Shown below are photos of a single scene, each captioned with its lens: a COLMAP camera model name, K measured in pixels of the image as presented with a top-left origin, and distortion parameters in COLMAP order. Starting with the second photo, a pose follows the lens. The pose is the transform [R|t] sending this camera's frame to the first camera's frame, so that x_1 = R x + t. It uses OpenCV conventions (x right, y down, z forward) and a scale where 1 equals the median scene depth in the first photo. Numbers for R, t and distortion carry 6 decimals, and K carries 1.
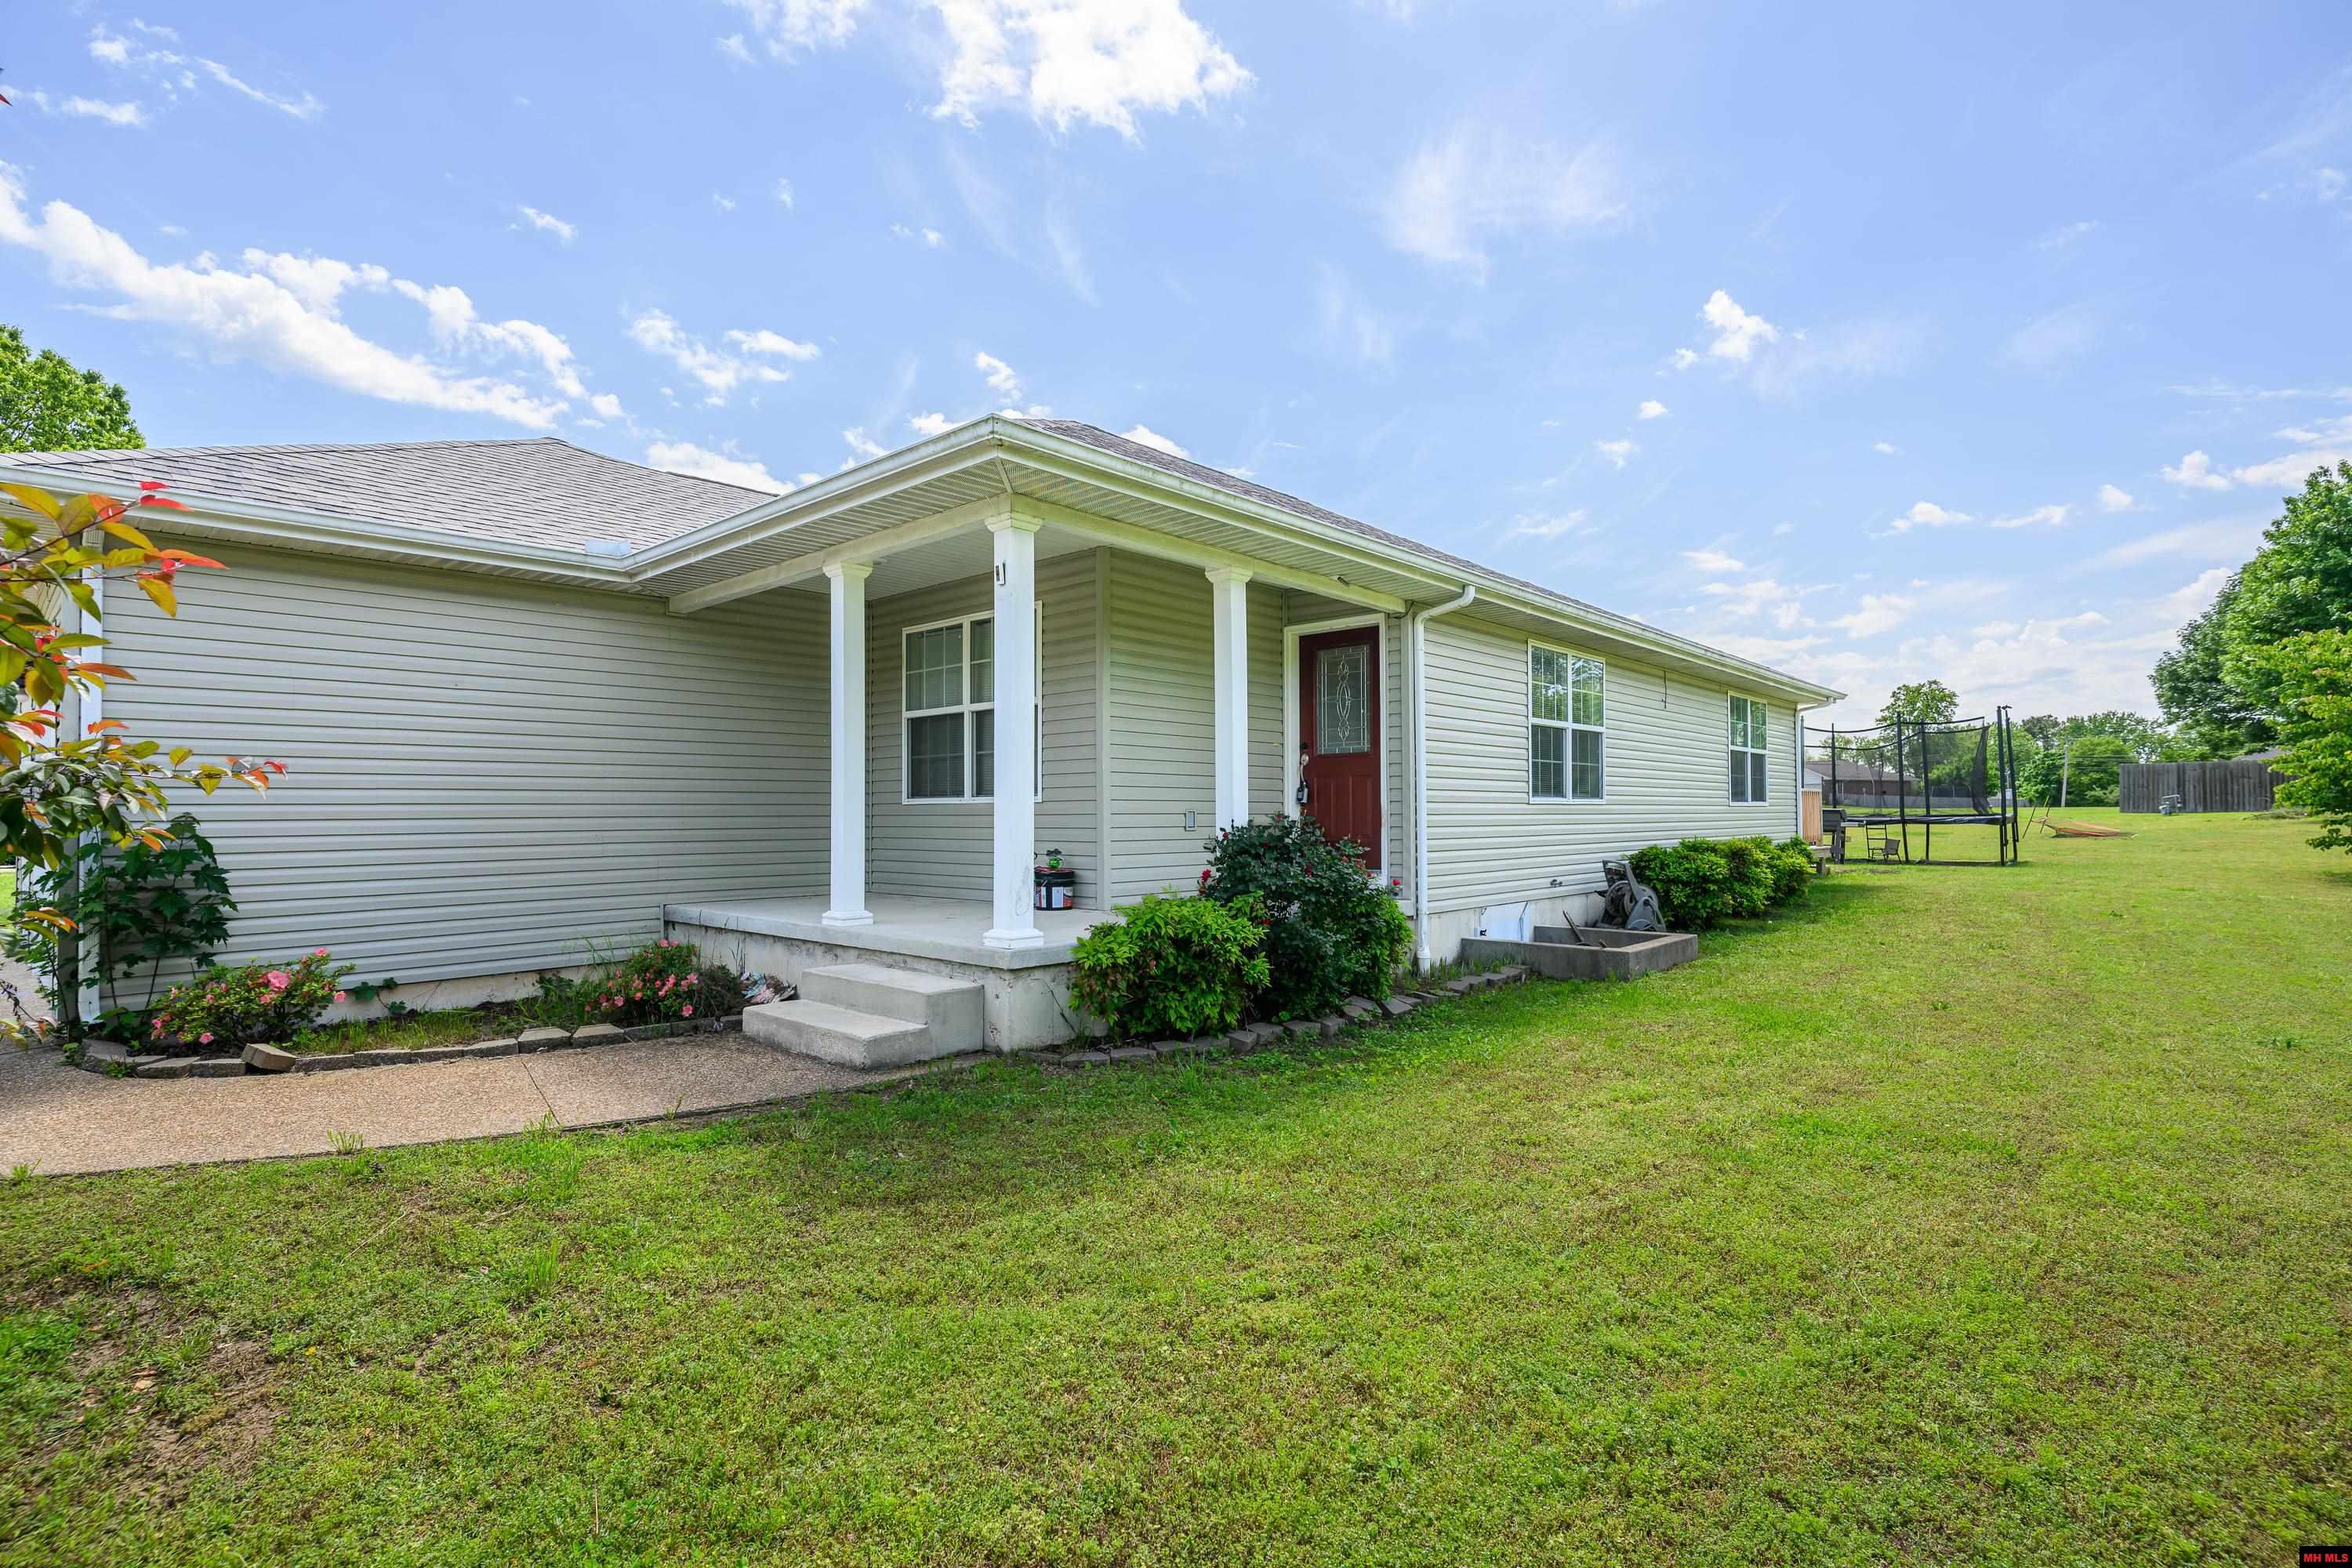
lens RADIAL K [[1103.5, 0, 1176.0], [0, 1103.5, 784.0], [0, 0, 1]] dist [0.000381, 0.000081]
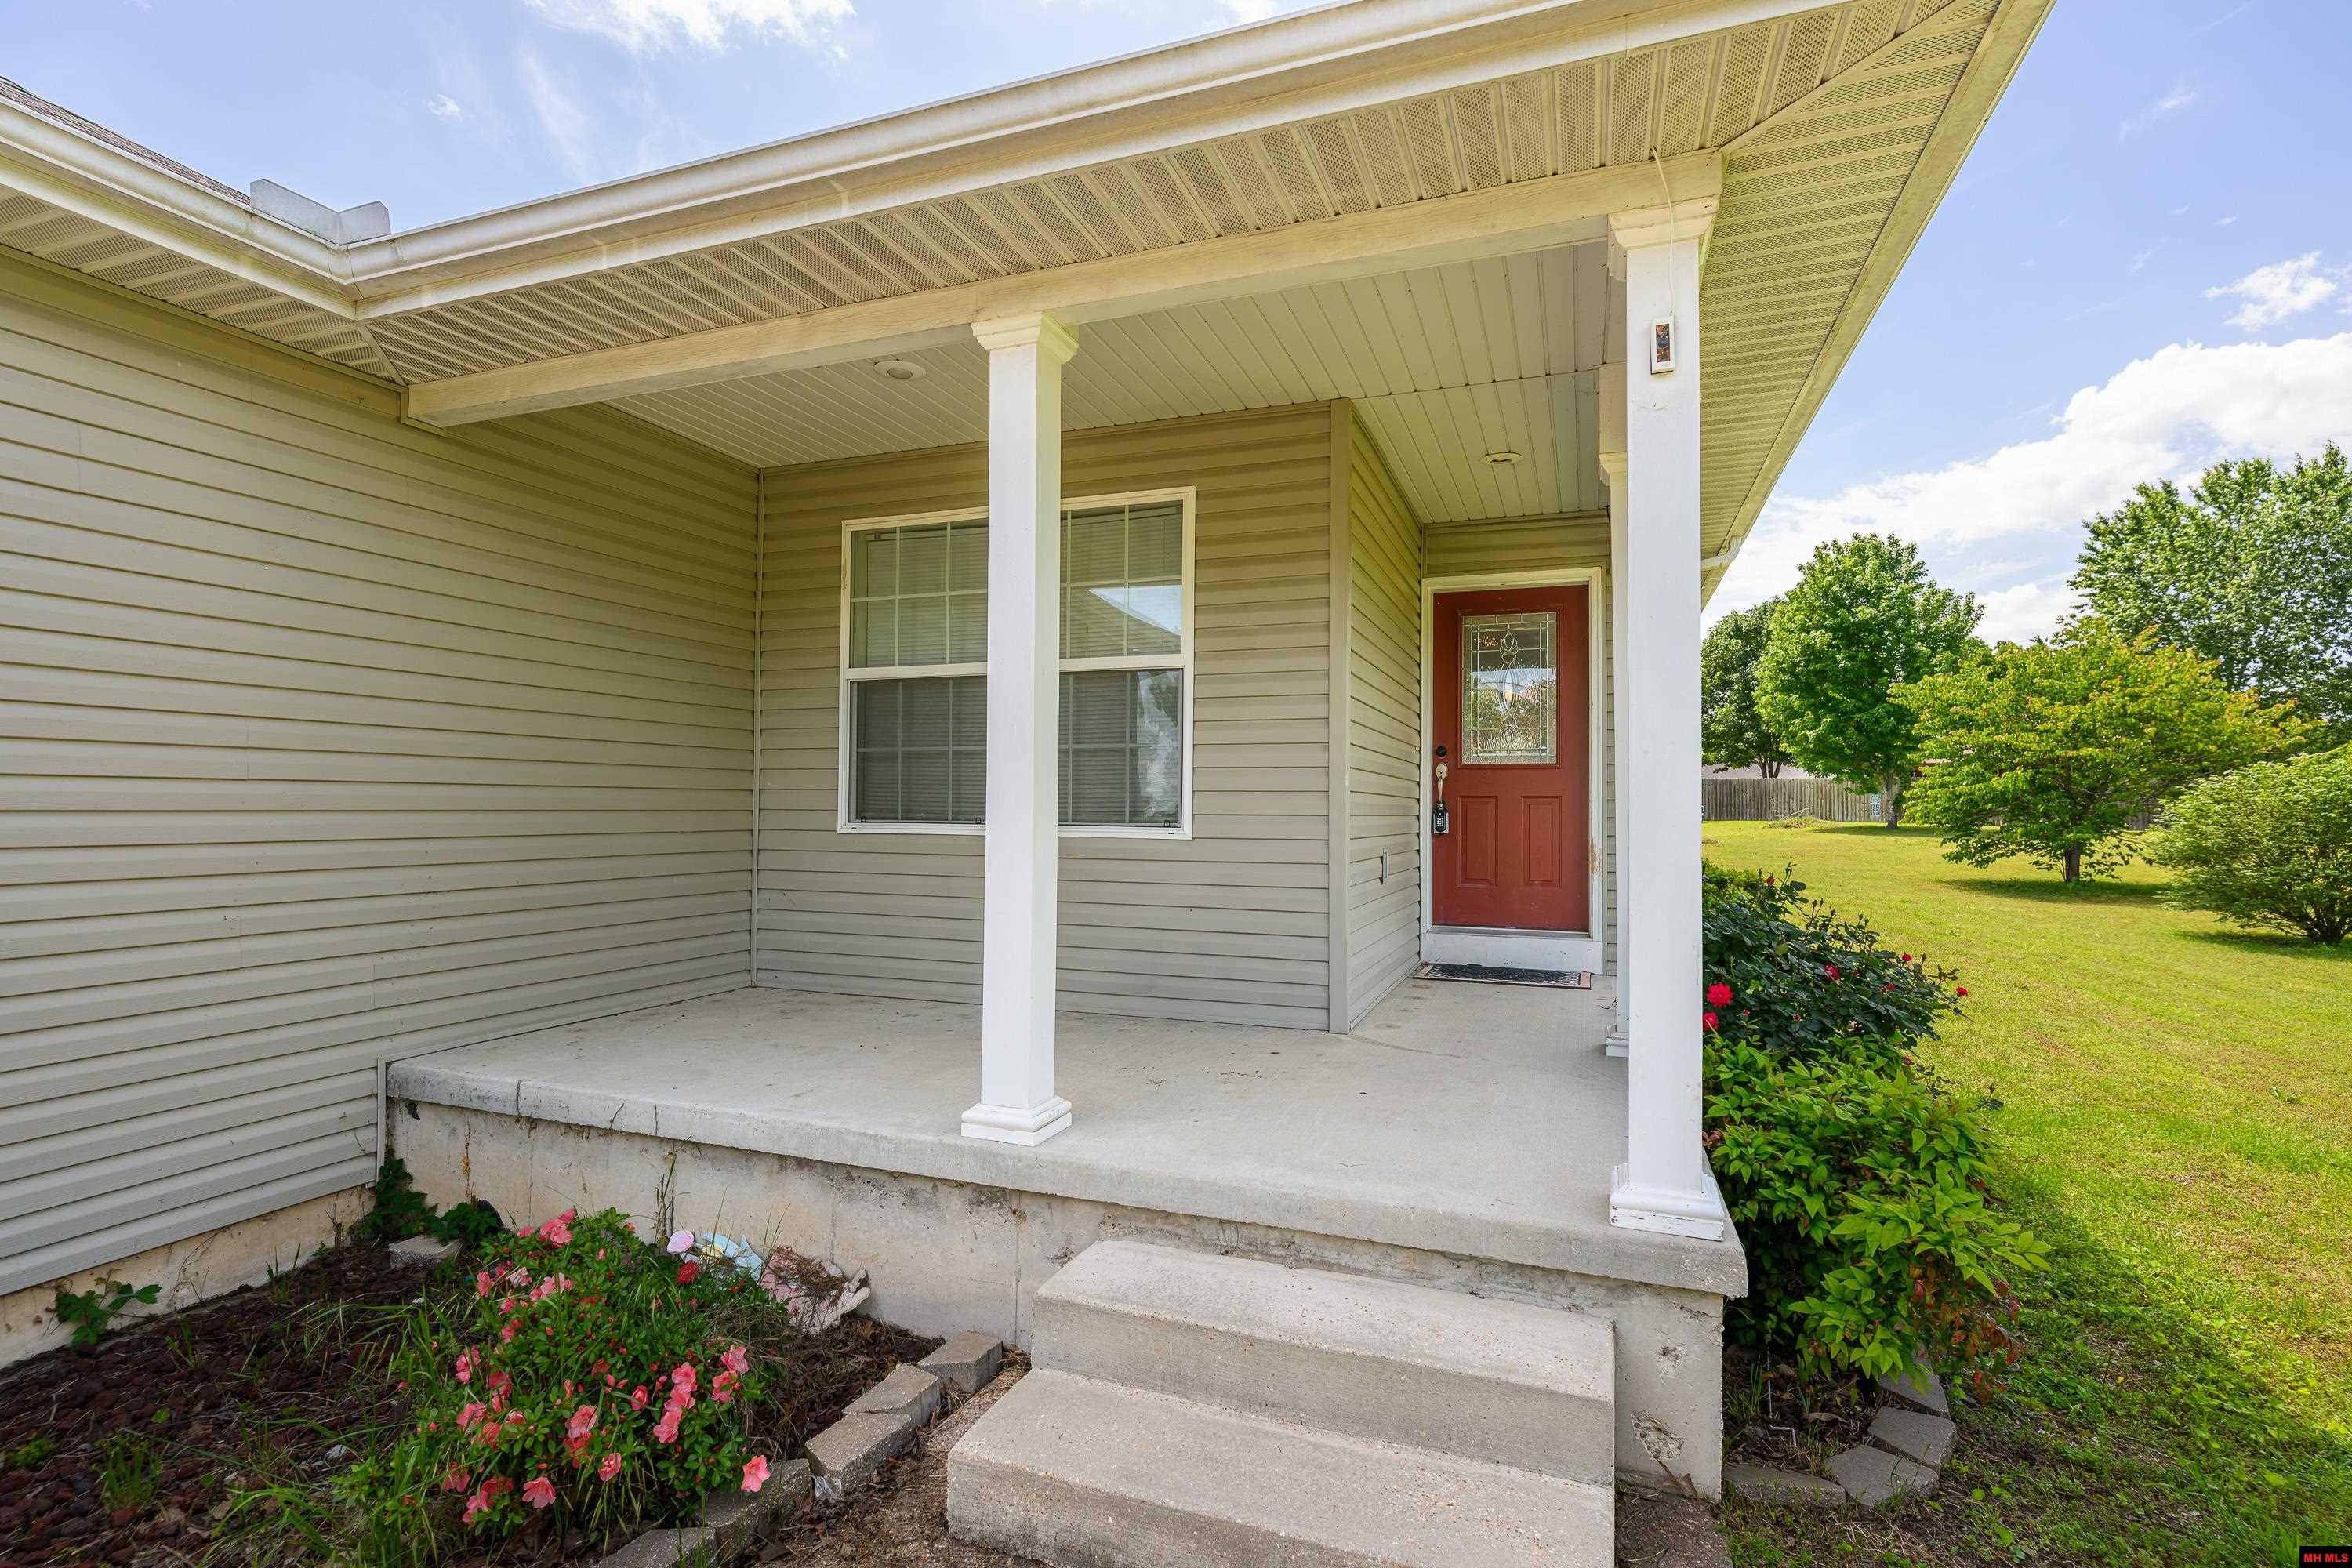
lens RADIAL K [[1103.5, 0, 1176.0], [0, 1103.5, 784.0], [0, 0, 1]] dist [0.000381, 0.000081]
pose [[0.928627, 0.021136, 0.370413, -0.302152], [-0.023655, 0.999718, 0.002261, -0.011931], [-0.370260, -0.010862, 0.928864, 0.418822]]
